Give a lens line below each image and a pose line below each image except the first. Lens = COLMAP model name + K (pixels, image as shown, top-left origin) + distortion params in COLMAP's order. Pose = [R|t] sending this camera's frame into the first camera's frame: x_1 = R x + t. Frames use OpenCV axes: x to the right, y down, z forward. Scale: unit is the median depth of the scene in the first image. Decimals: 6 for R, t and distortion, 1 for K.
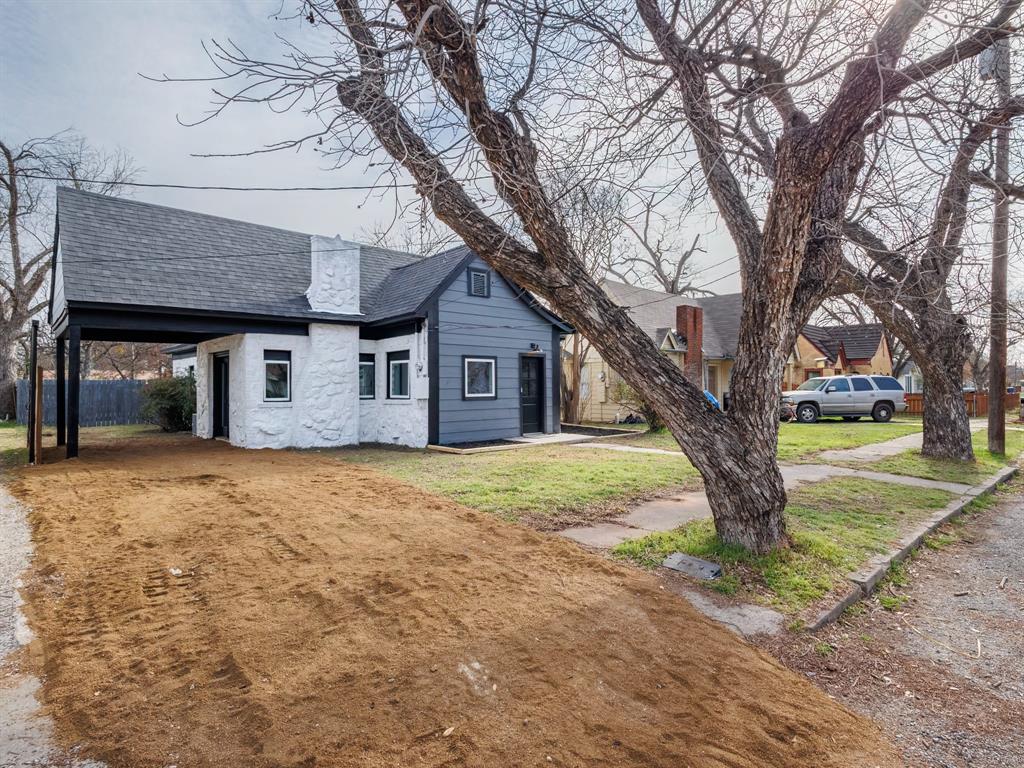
lens RADIAL K [[517.8, 0, 512.0], [0, 517.8, 384.0], [0, 0, 1]] dist [-0.001885, -0.000650]
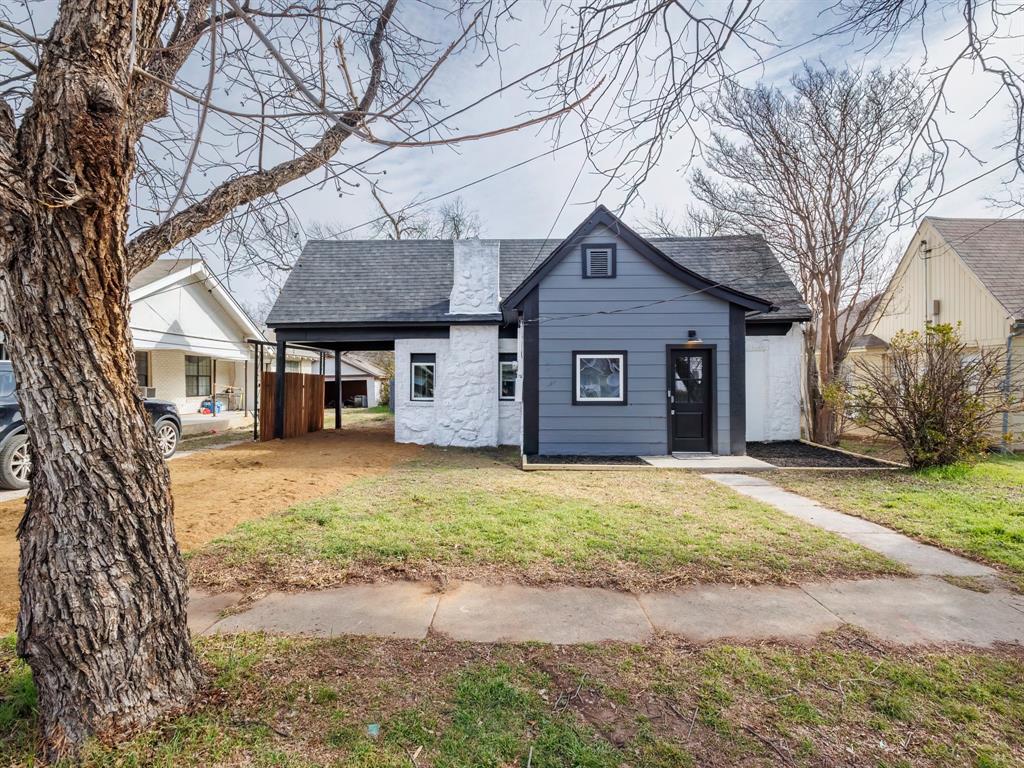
lens RADIAL K [[517.8, 0, 512.0], [0, 517.8, 384.0], [0, 0, 1]] dist [-0.001885, -0.000650]
pose [[0.732735, 0.003757, -0.680503, 0.399611], [0.000380, 0.999982, 0.005929, -0.007381], [0.680514, -0.004603, 0.732721, 0.318112]]
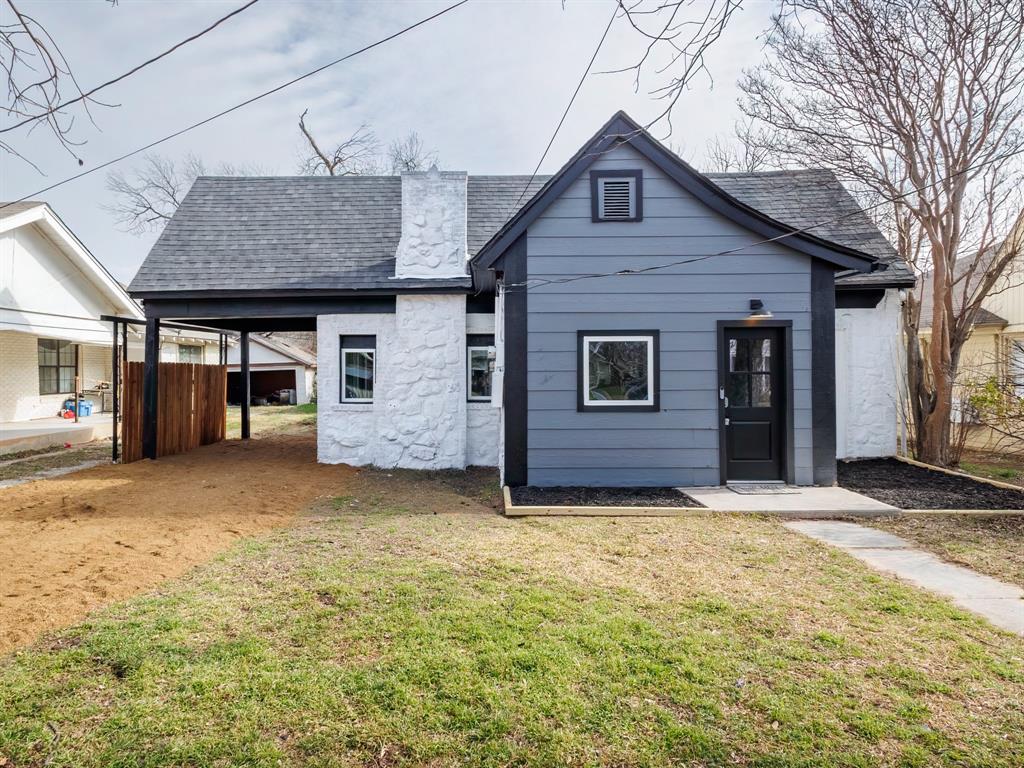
lens RADIAL K [[622.4, 0, 488.6], [0, 622.4, 371.9], [0, 0, 1]] dist [0.004507, 0.000195]
pose [[0.741755, 0.001483, -0.670669, 0.282182], [0.003531, 0.999975, 0.006117, -0.015709], [0.670661, -0.006906, 0.741732, 0.433657]]
